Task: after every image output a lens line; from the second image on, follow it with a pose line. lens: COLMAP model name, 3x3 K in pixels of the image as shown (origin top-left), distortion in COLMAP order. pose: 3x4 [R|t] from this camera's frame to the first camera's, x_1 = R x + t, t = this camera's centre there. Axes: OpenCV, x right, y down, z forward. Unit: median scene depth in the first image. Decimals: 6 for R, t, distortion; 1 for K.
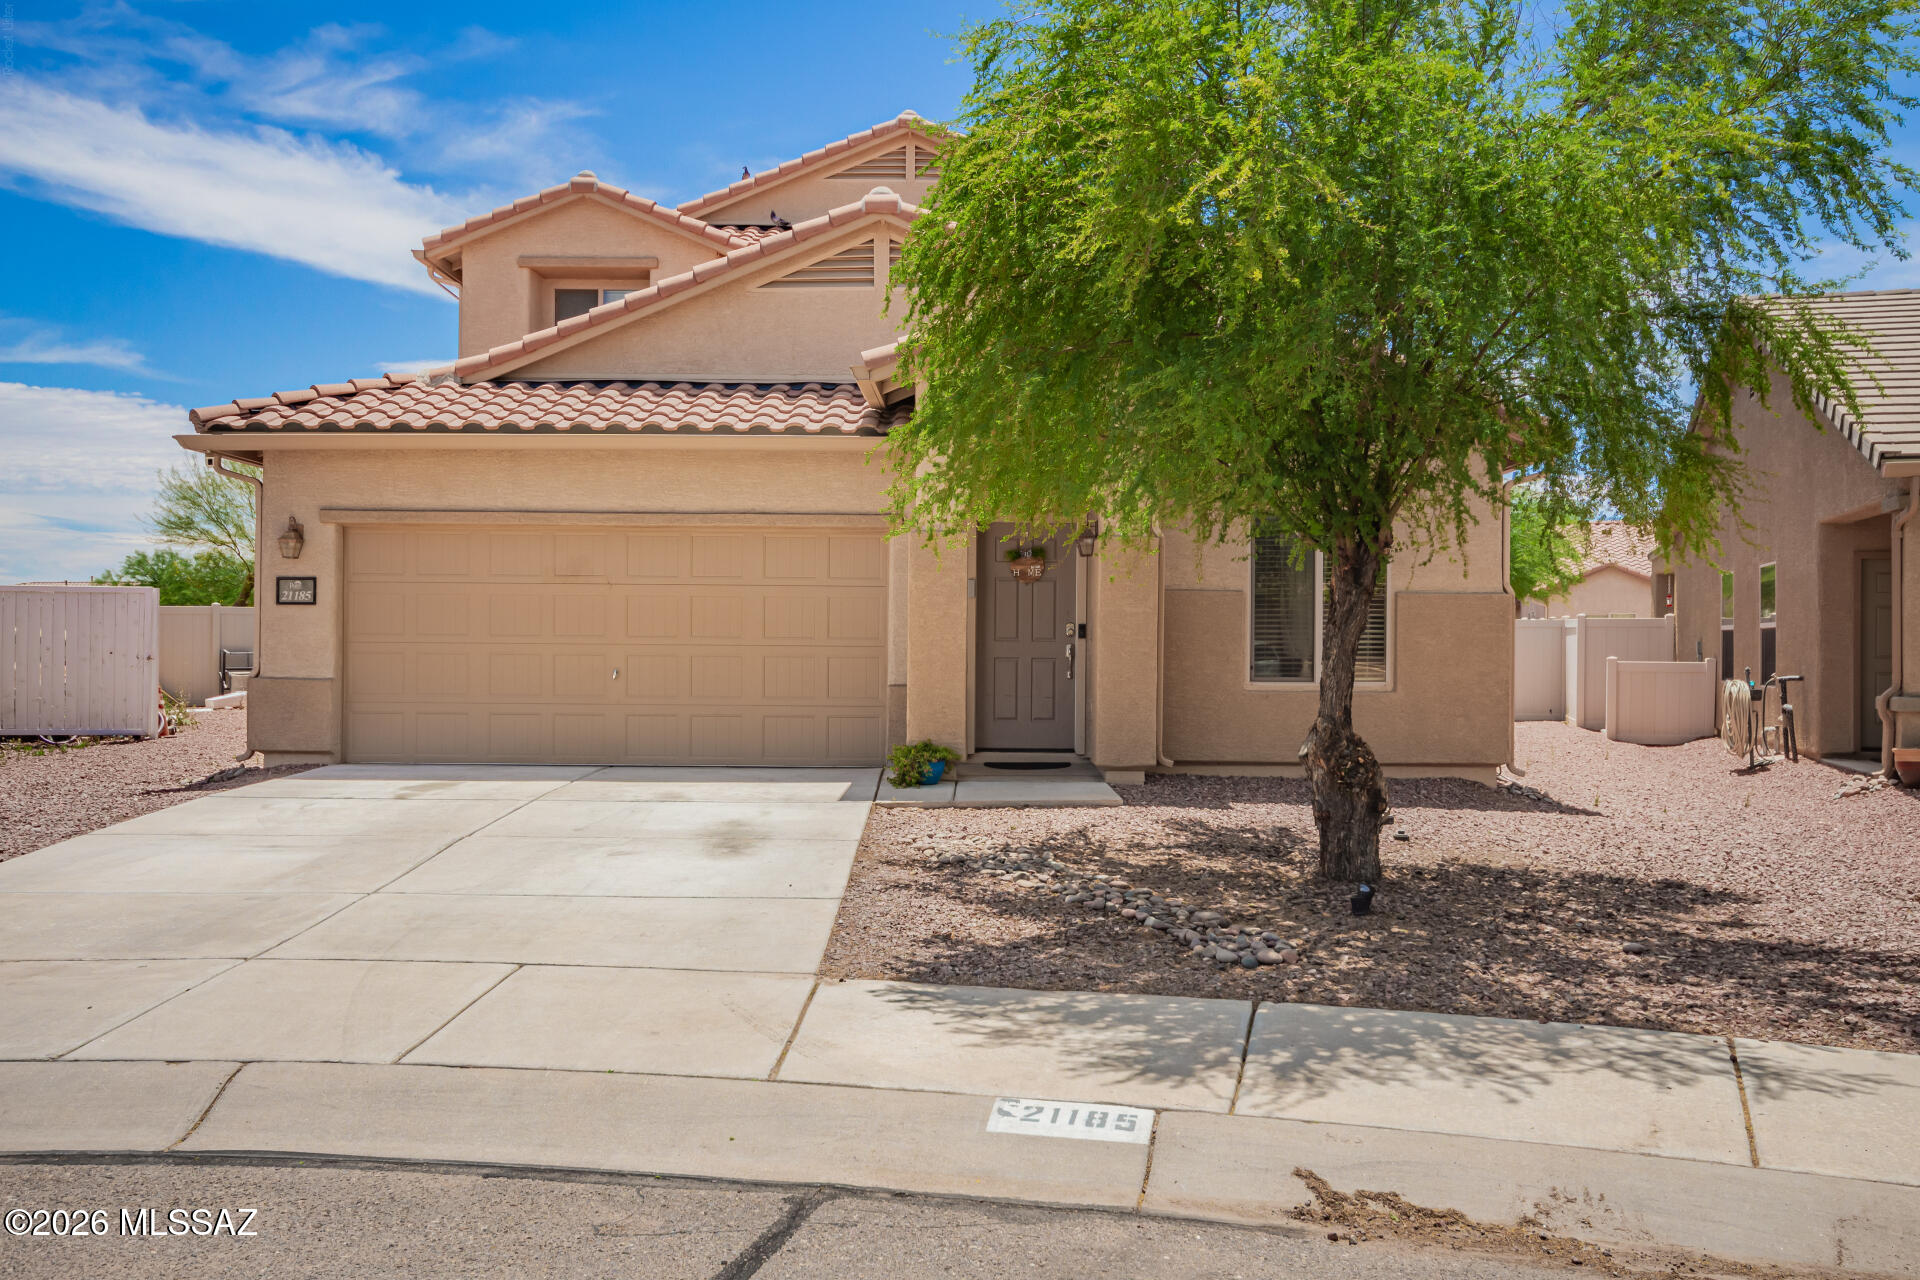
lens RADIAL K [[1556.1, 0, 960.0], [0, 1556.1, 640.0], [0, 0, 1]] dist [0.001527, 0.001632]
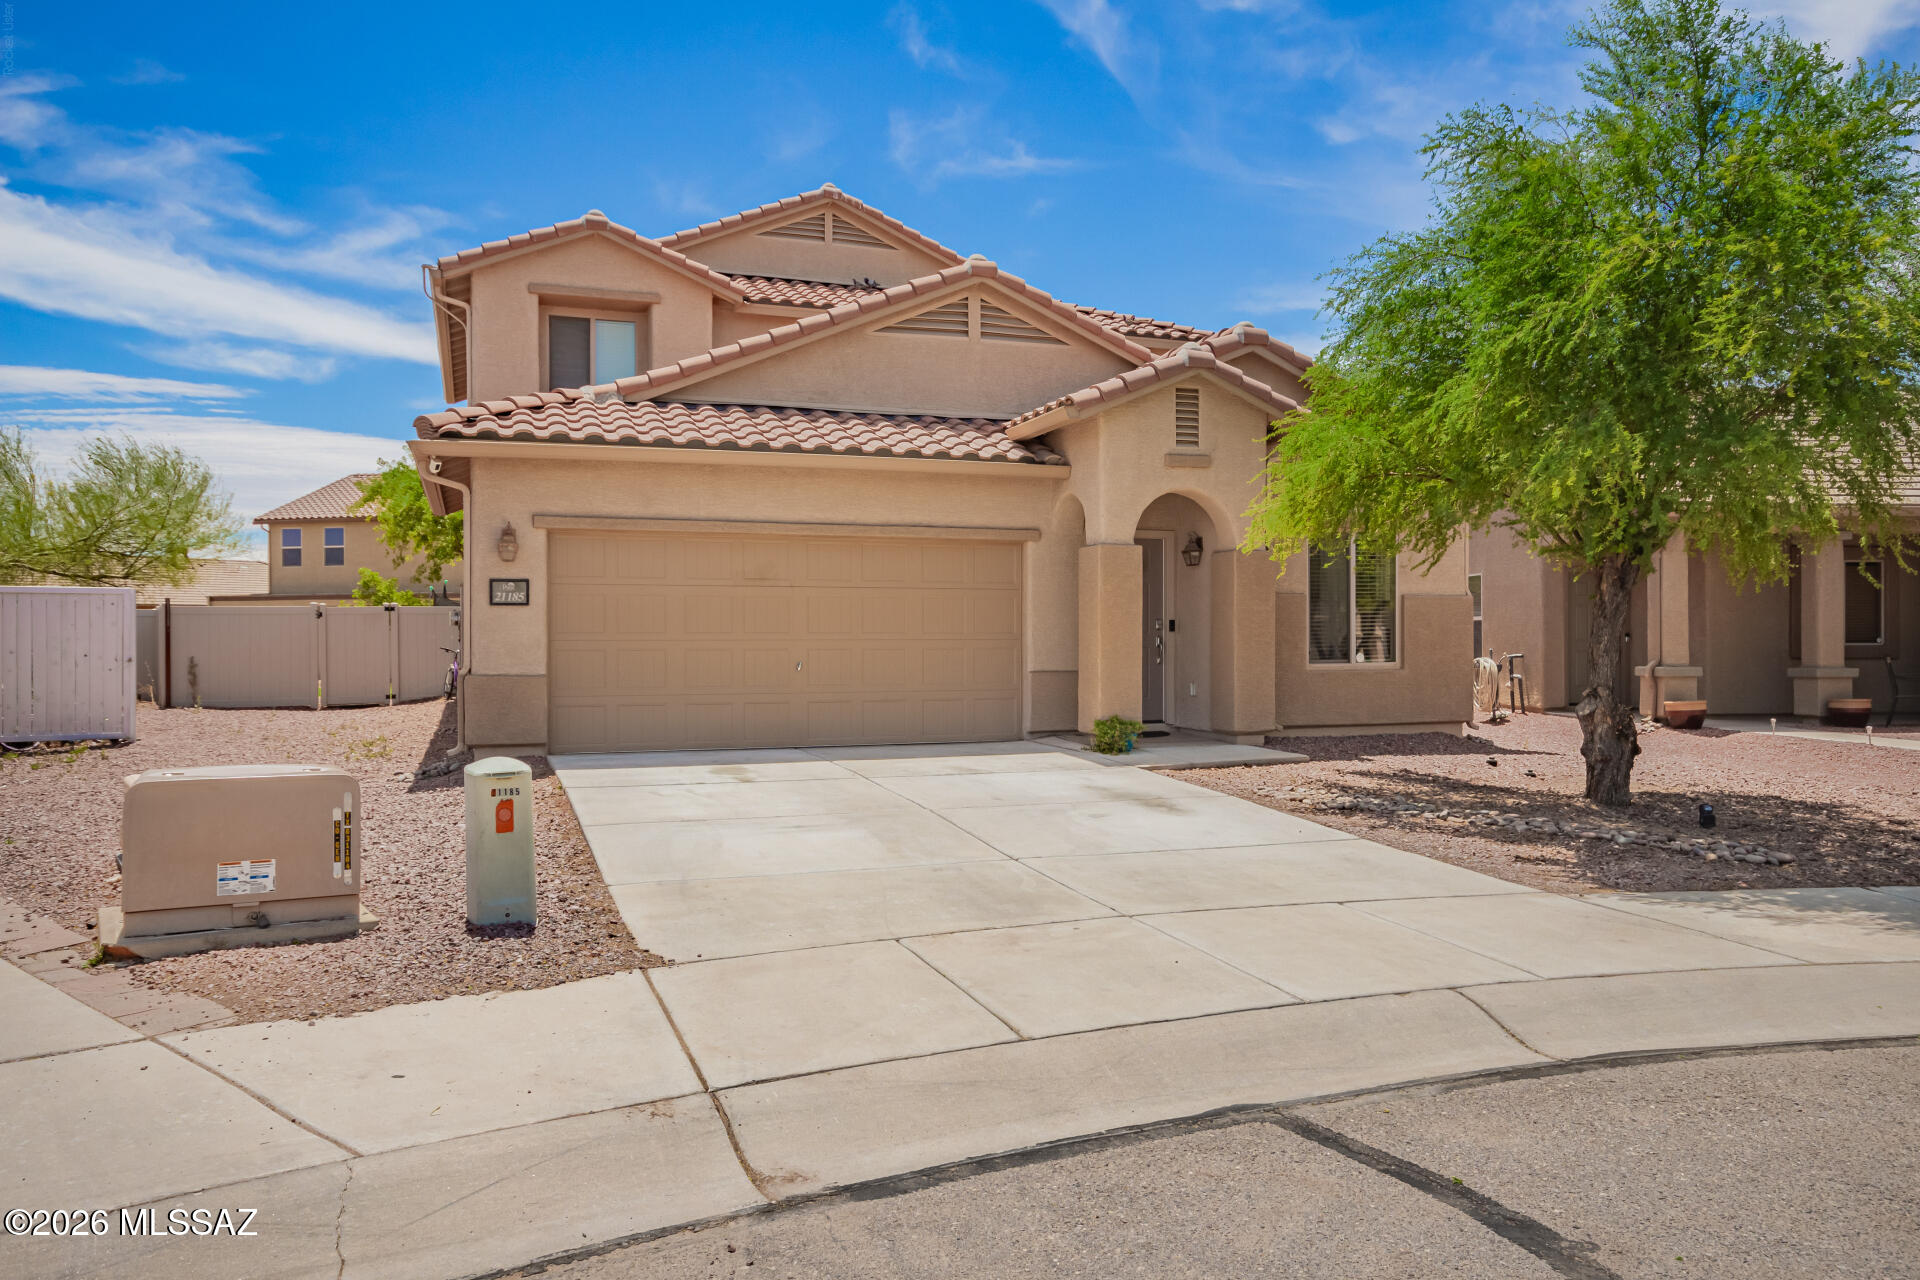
lens RADIAL K [[1299.8, 0, 912.1], [0, 1299.8, 641.9], [0, 0, 1]] dist [0.004842, -0.051255]
pose [[0.944631, -0.010847, 0.327956, -0.456953], [0.008930, 0.999933, 0.007351, -0.002006], [-0.328014, -0.004015, 0.944664, 0.080628]]
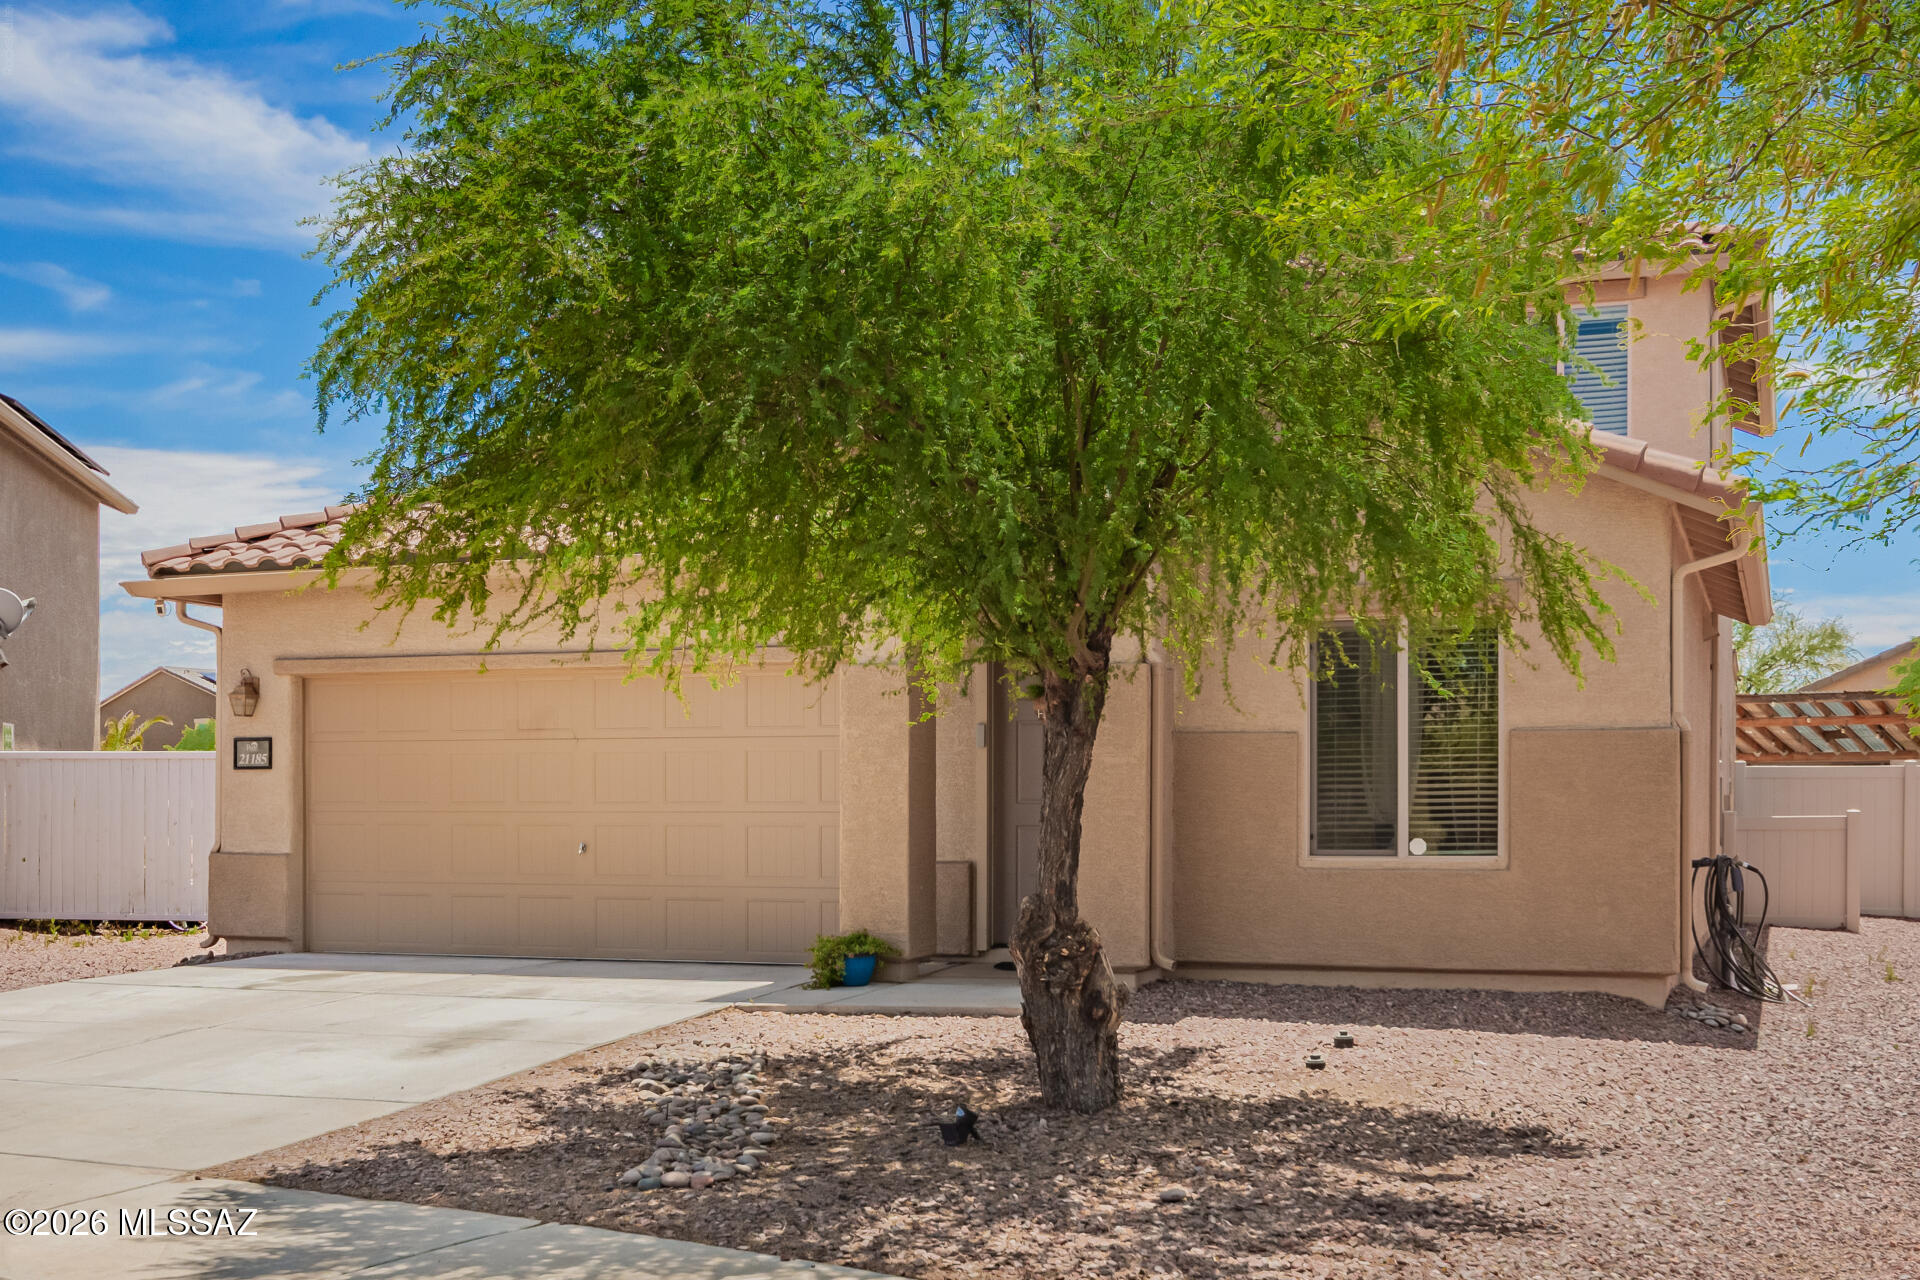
lens RADIAL K [[2158.2, 0, 958.4], [0, 2158.2, 827.2], [0, 0, 1]] dist [-0.005491, -0.001488]
pose [[0.943949, -0.005261, -0.330051, 0.347249], [0.007782, 0.999950, 0.006318, 0.005278], [0.330001, -0.008533, 0.943942, -0.013843]]
